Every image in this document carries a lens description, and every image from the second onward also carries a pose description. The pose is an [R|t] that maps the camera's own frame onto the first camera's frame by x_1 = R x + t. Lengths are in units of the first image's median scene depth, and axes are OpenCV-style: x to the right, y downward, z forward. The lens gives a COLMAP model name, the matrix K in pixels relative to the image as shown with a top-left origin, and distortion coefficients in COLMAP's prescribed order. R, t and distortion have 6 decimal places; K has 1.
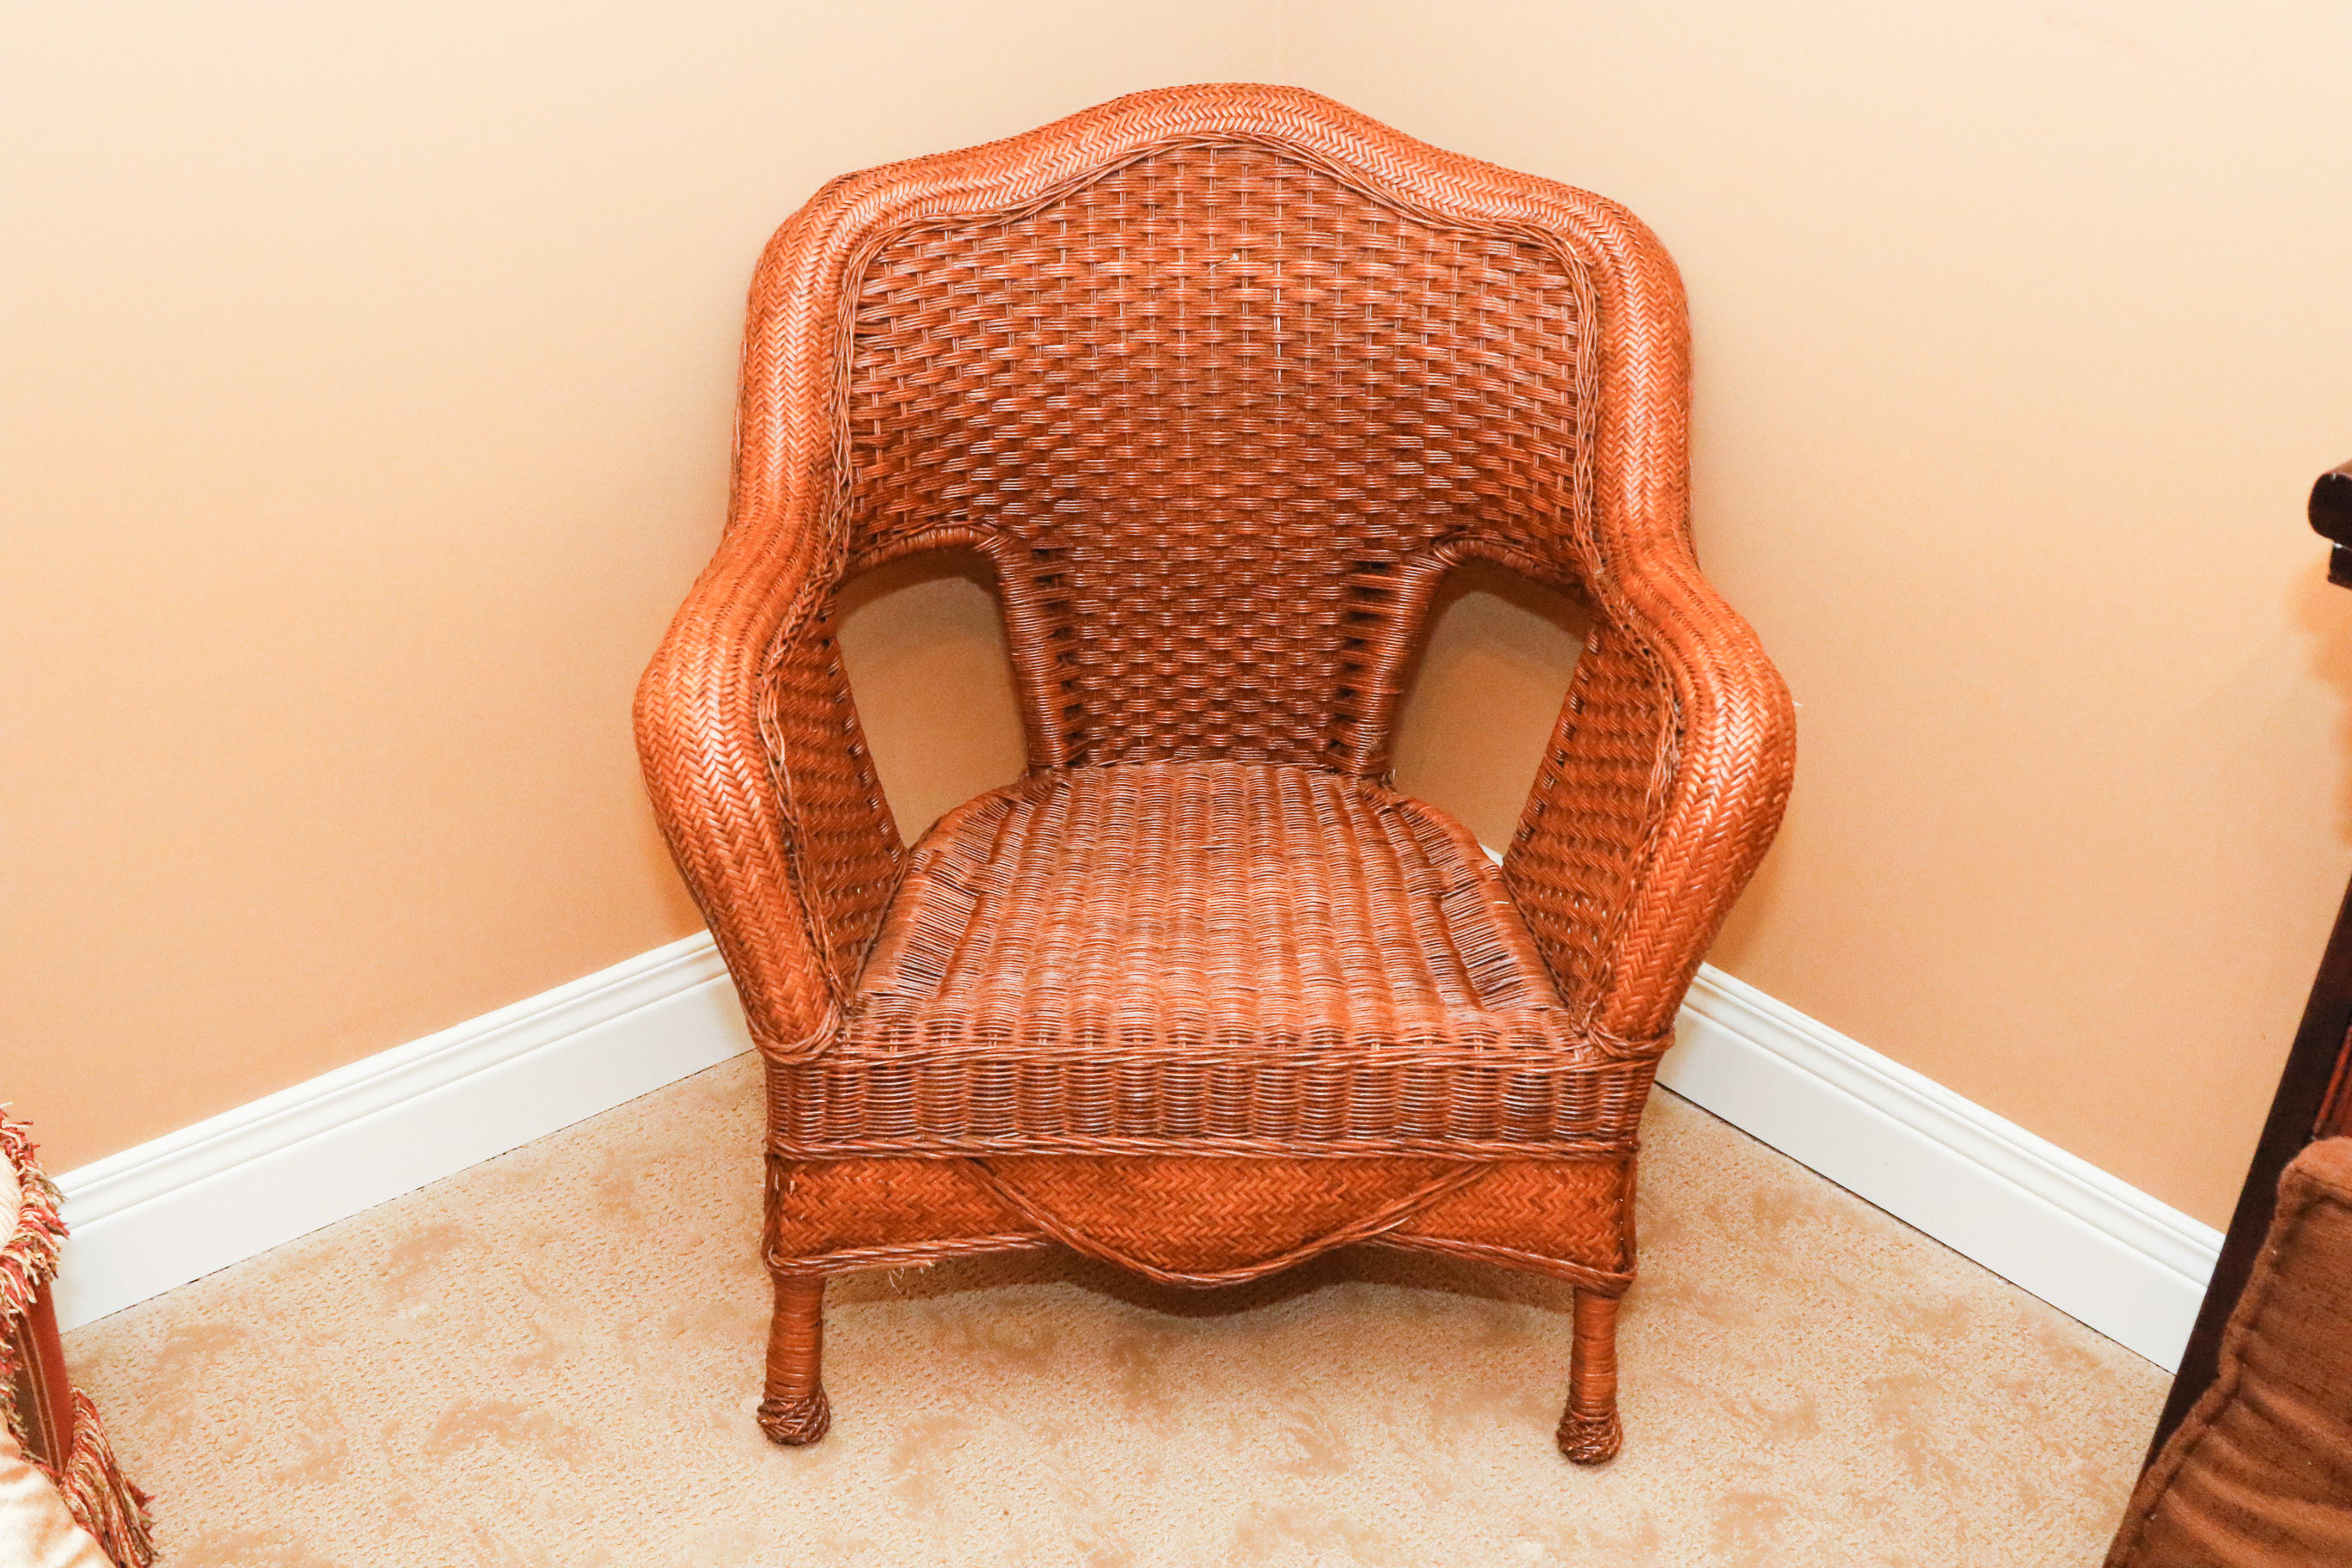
lens RADIAL K [[2511.2, 0, 1161.6], [0, 2511.2, 775.2], [0, 0, 1]] dist [-0.119047, 0.000000]
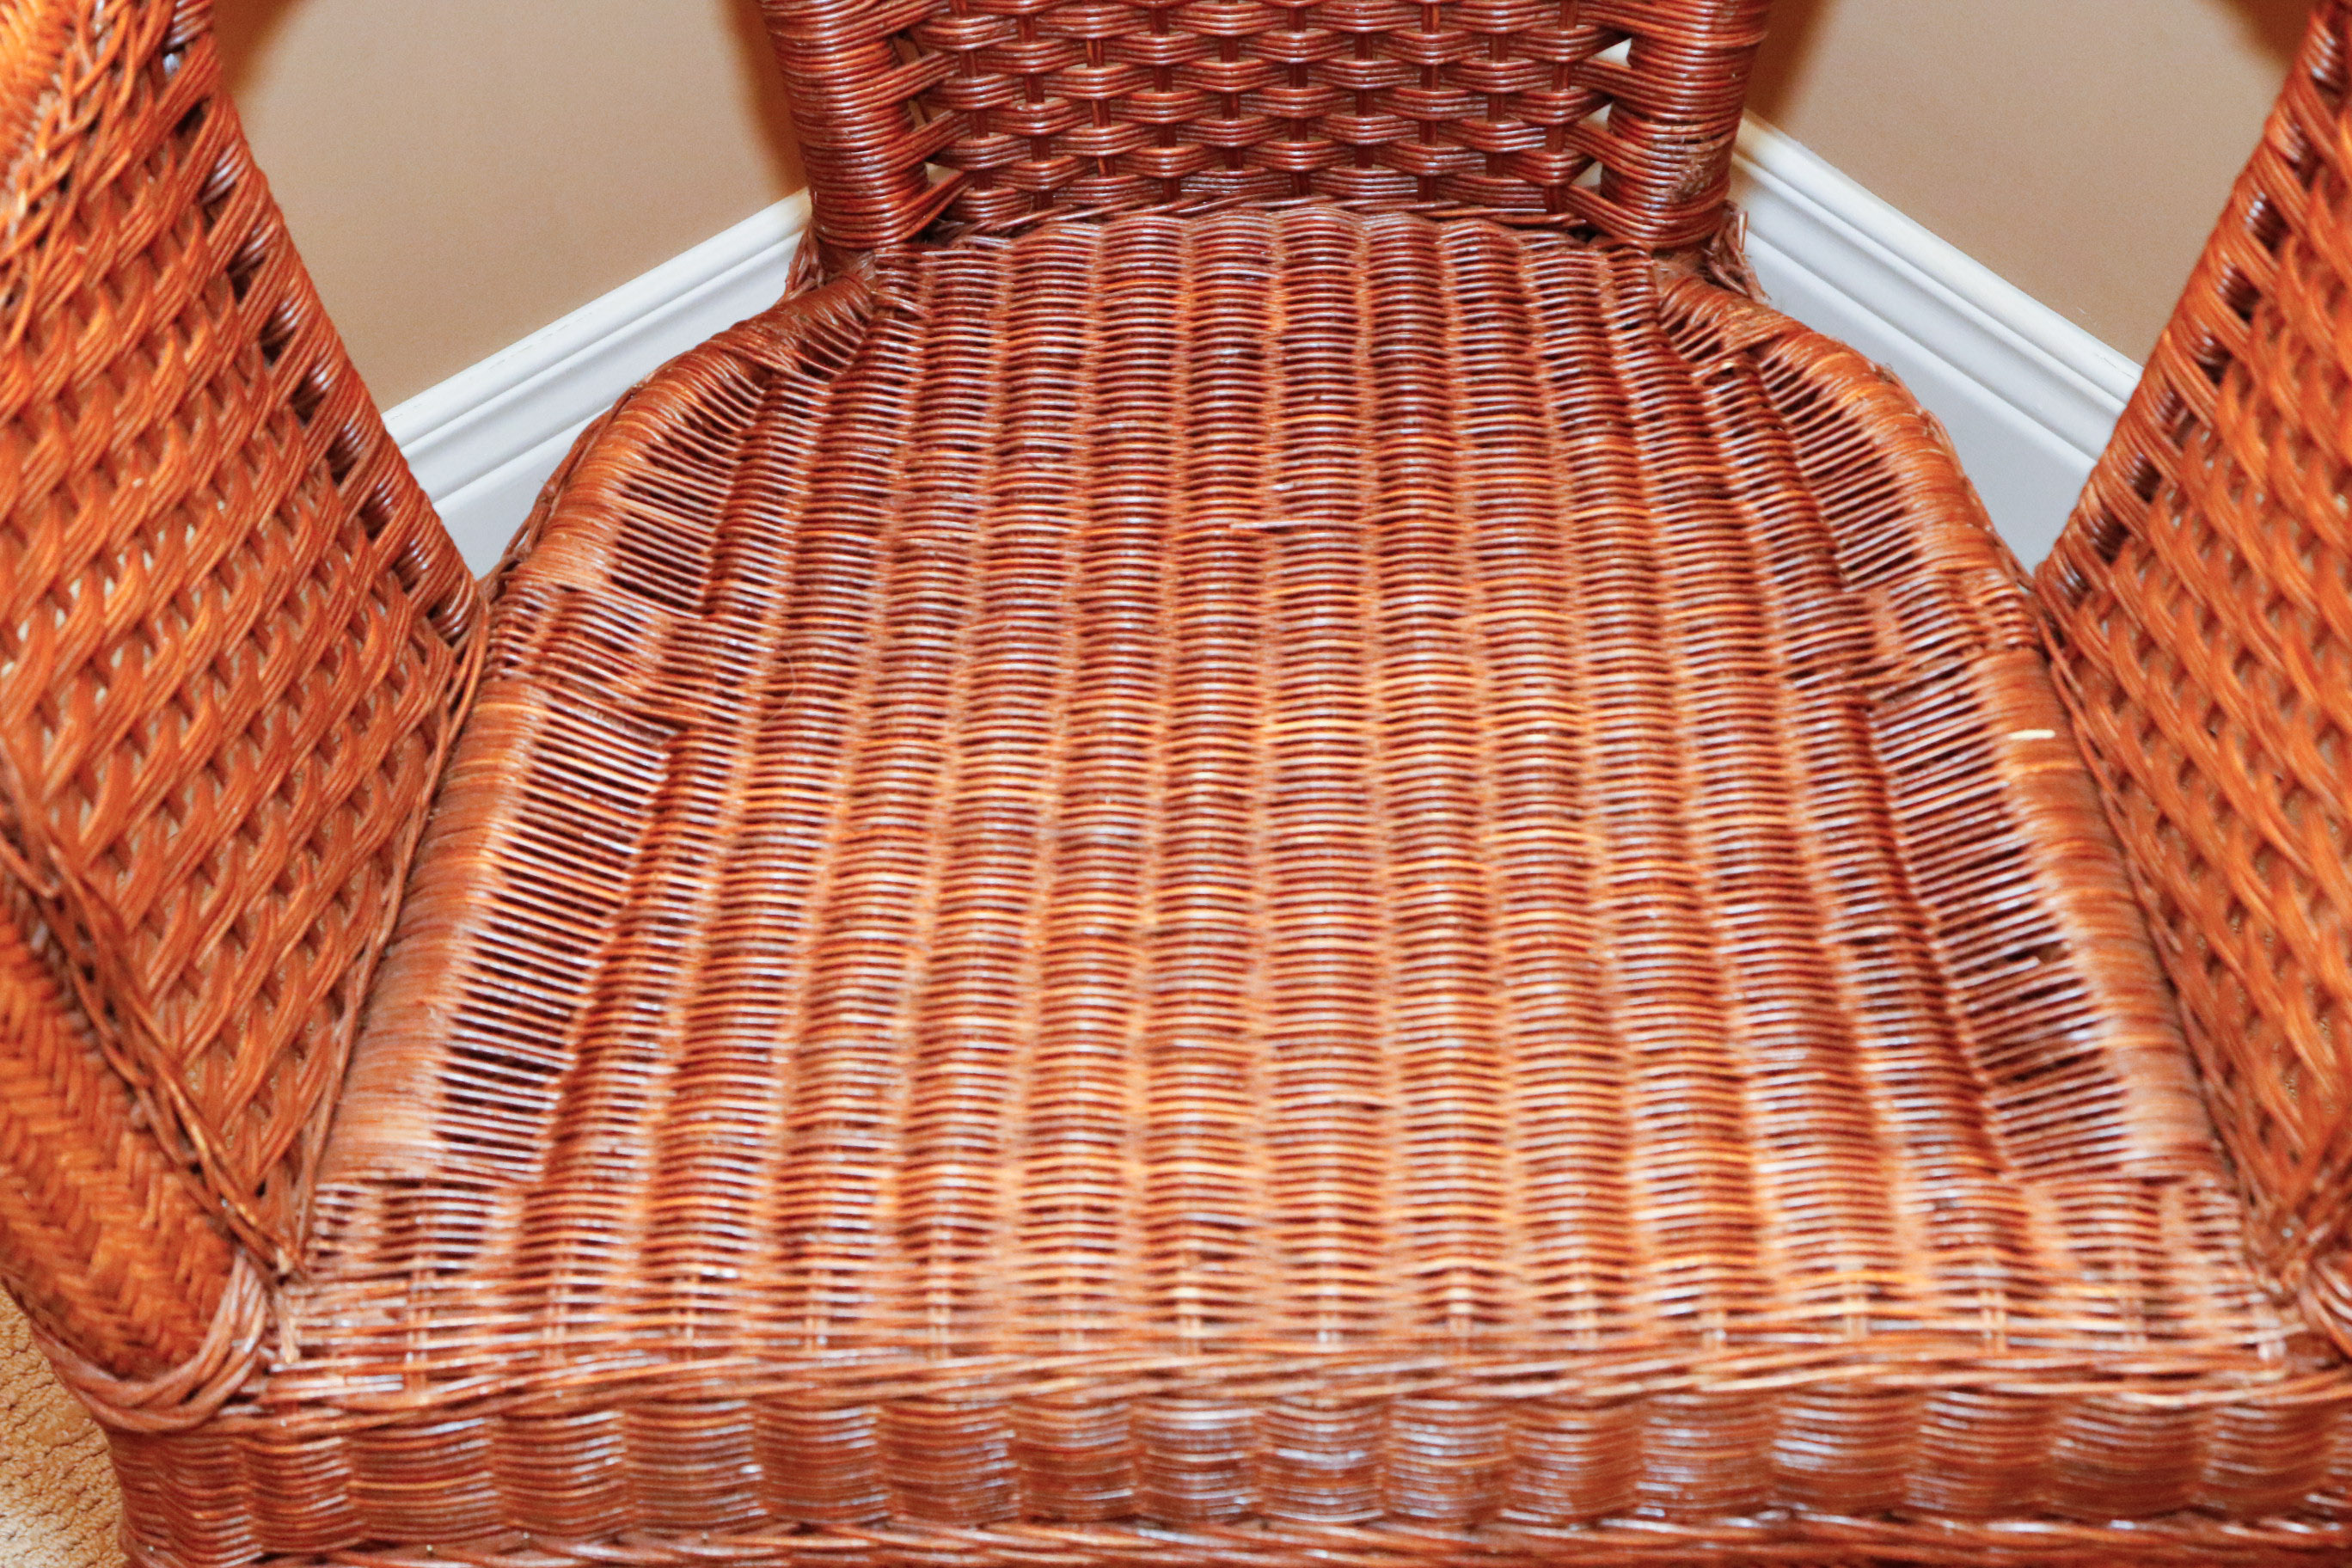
lens RADIAL K [[3966.9, 0, 1207.7], [0, 3966.9, 721.9], [0, 0, 1]] dist [0.049592, 0.000000]
pose [[0.999343, -0.026708, -0.024484, 0.024797], [0.033395, 0.941102, 0.336471, -0.160508], [0.014056, -0.337067, 0.941376, 0.429125]]
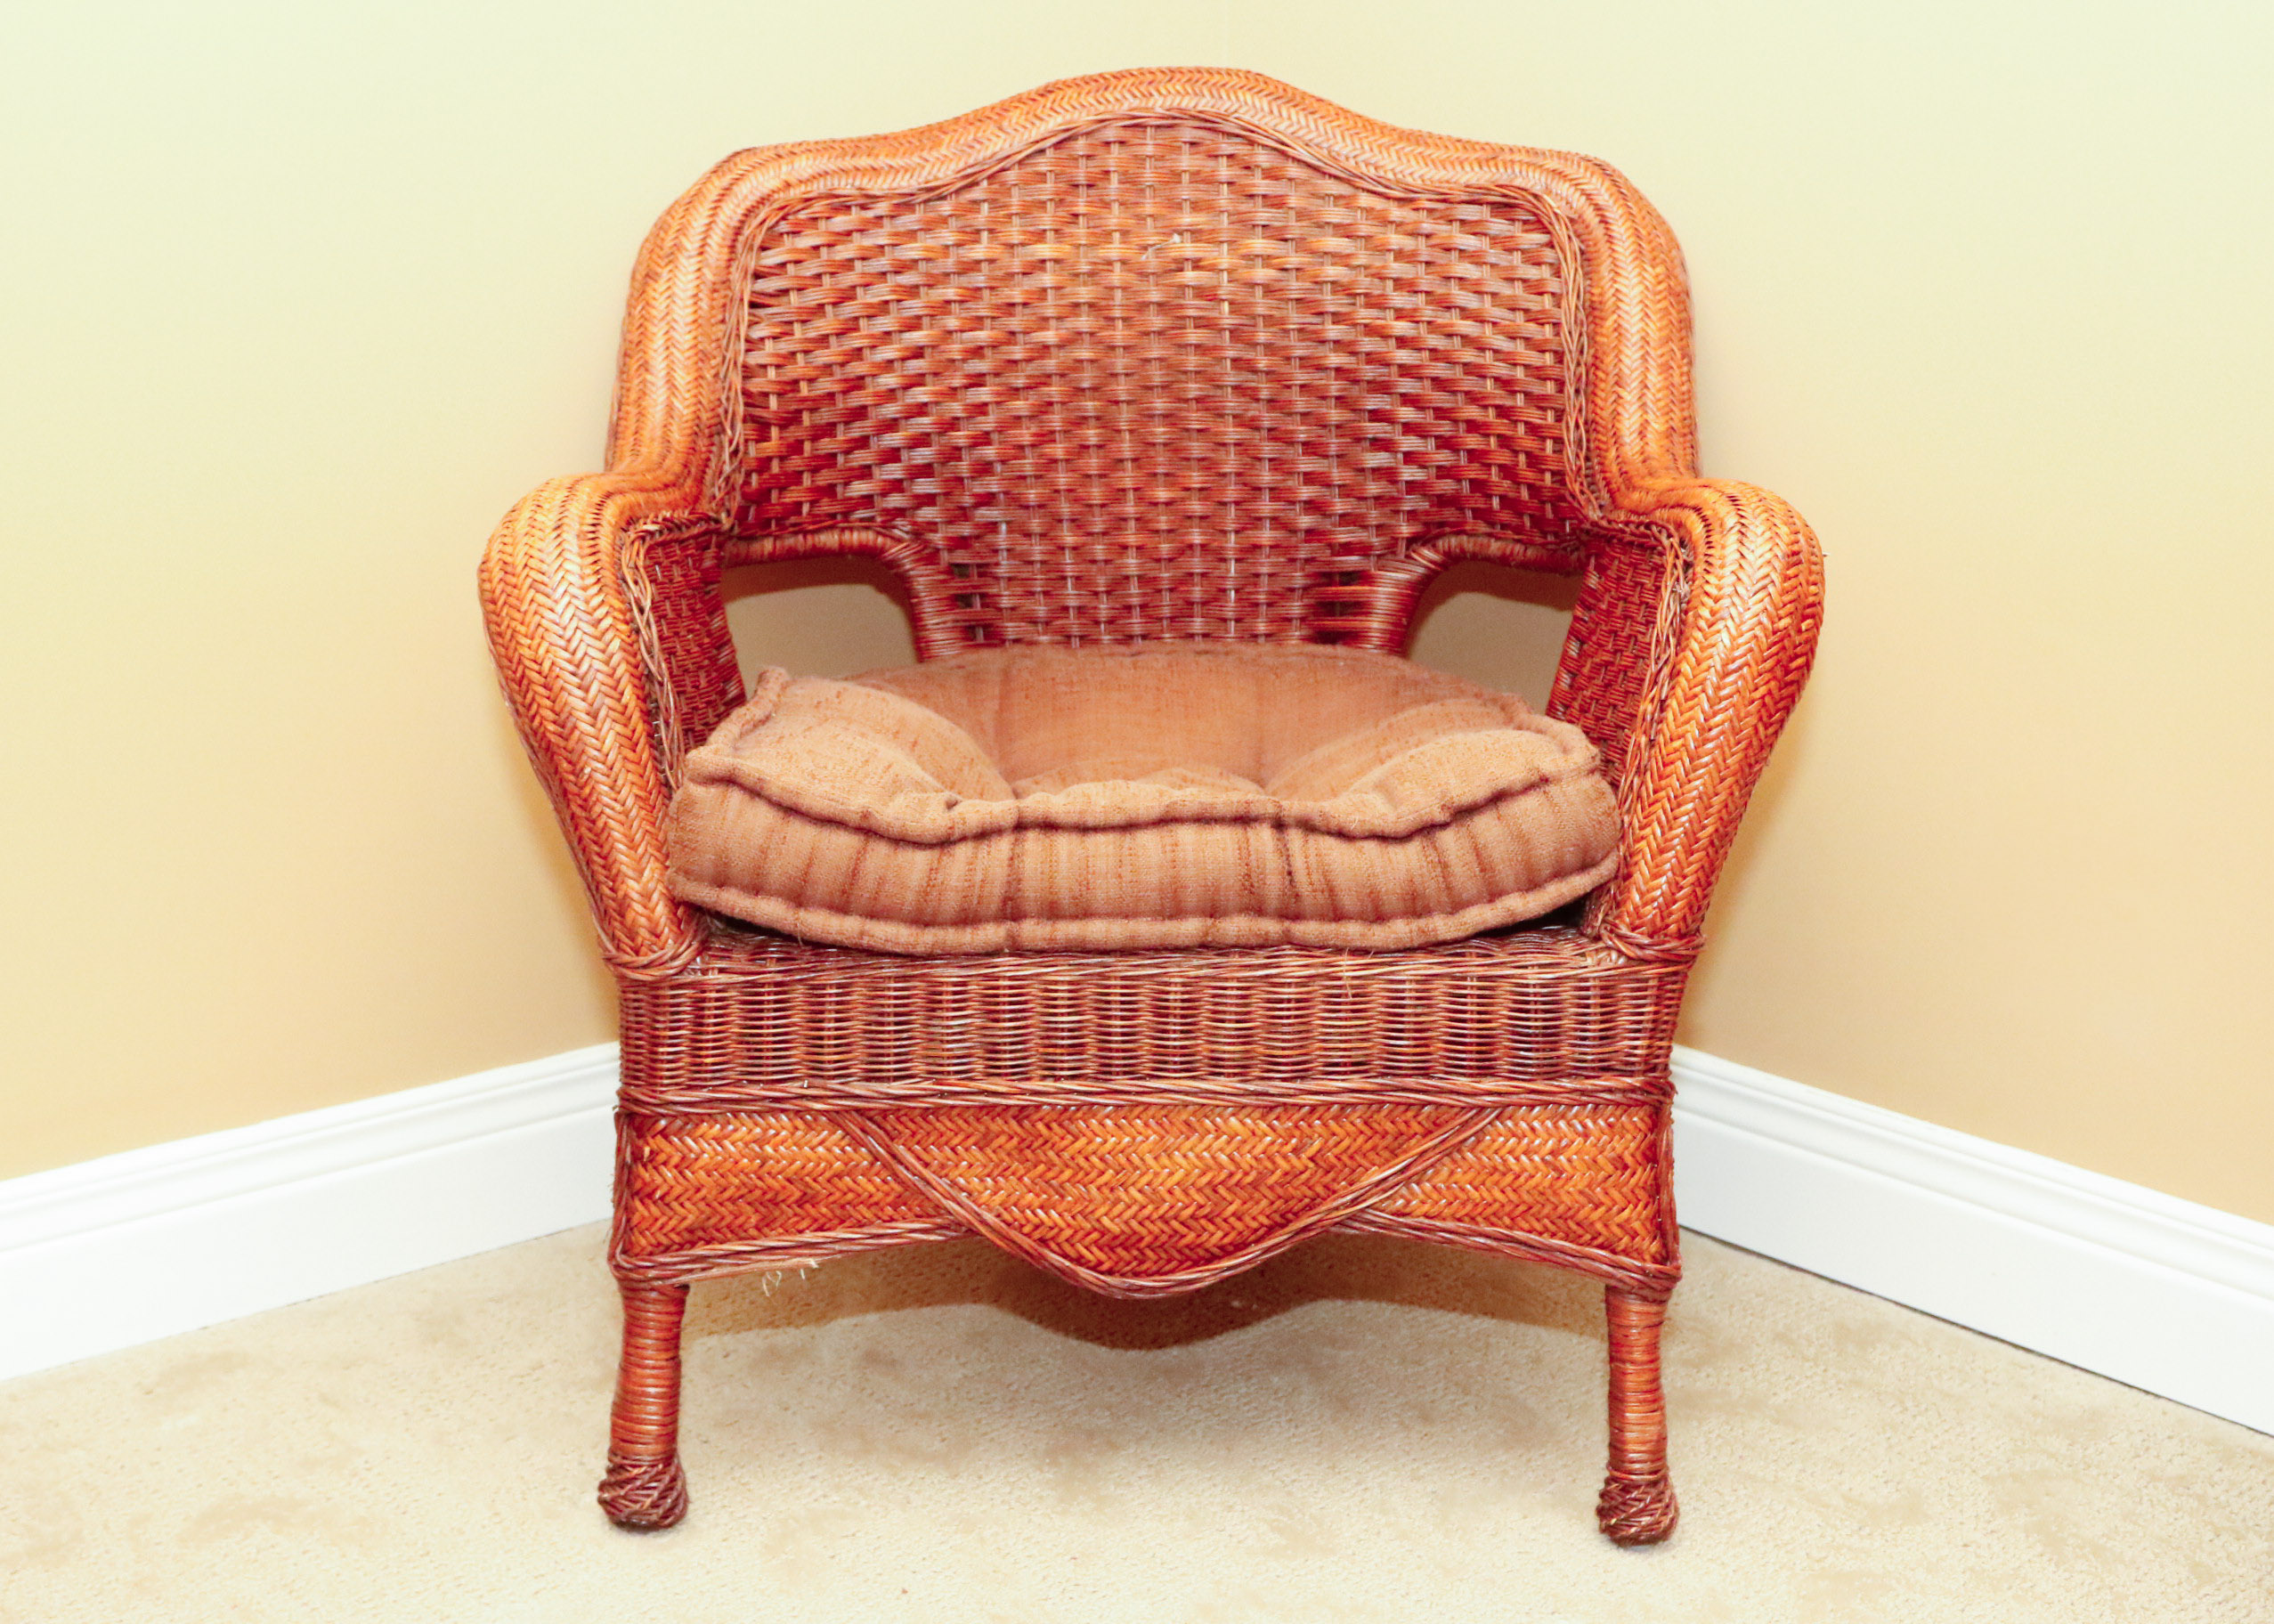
lens RADIAL K [[2953.8, 0, 1105.3], [0, 2953.8, 831.7], [0, 0, 1]] dist [-0.085310, 0.000000]
pose [[0.999823, -0.013131, -0.013484, 0.016701], [0.009507, 0.970645, -0.240329, 0.275113], [0.016244, 0.240158, 0.970598, 0.029868]]
